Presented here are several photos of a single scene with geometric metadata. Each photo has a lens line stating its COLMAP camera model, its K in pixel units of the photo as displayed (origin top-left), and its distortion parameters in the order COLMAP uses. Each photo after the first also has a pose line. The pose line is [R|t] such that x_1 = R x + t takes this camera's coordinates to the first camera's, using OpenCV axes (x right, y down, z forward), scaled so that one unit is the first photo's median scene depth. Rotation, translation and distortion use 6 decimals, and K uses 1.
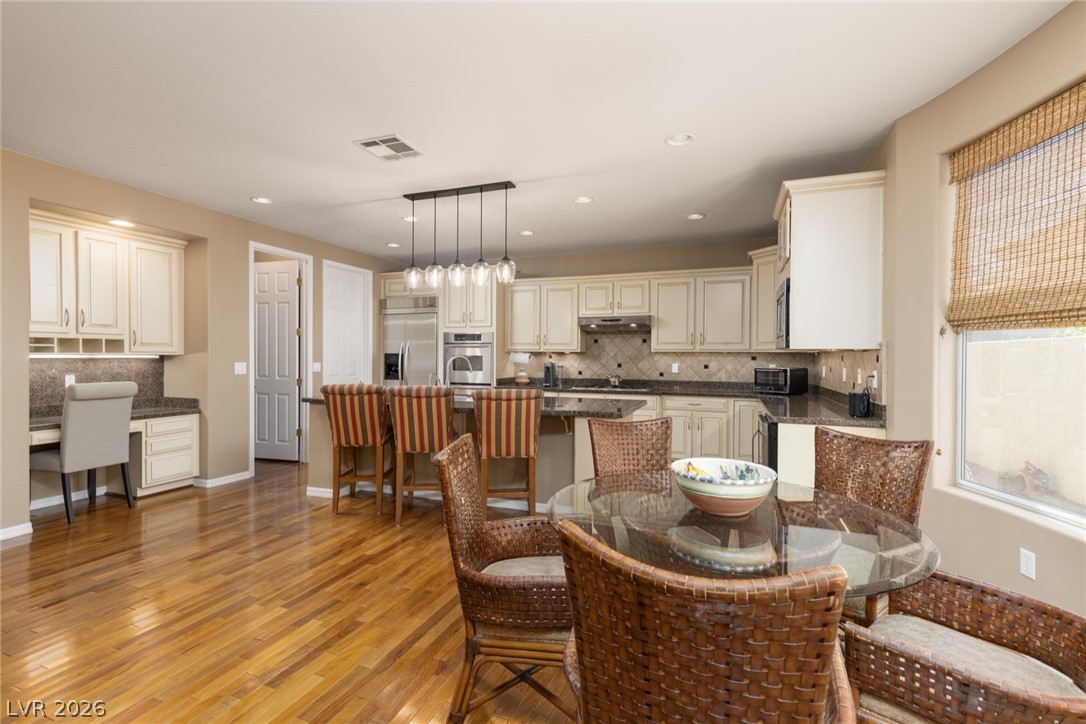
lens RADIAL K [[485.6, 0, 543.6], [0, 485.6, 358.8], [0, 0, 1]] dist [0.002387, -0.000097]
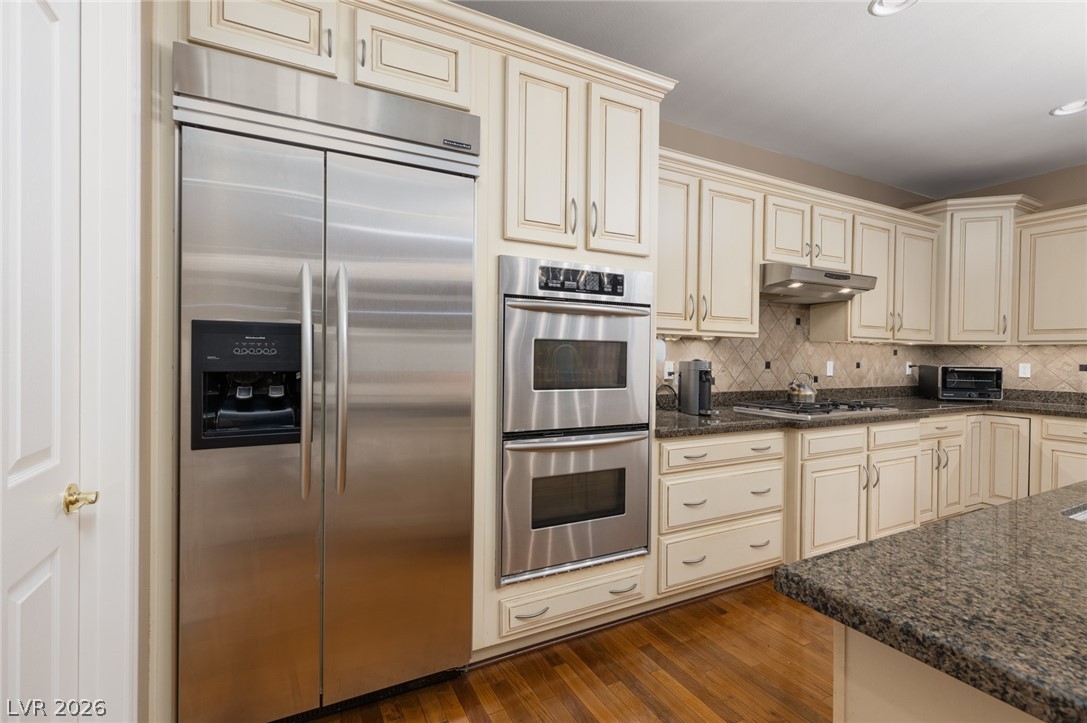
lens RADIAL K [[492.2, 0, 543.9], [0, 492.2, 358.5], [0, 0, 1]] dist [0.008501, -0.004256]
pose [[0.663535, -0.003414, 0.748137, -0.451824], [-0.003462, 0.999965, 0.007635, 0.003377], [-0.748137, -0.007656, 0.663500, 0.888081]]
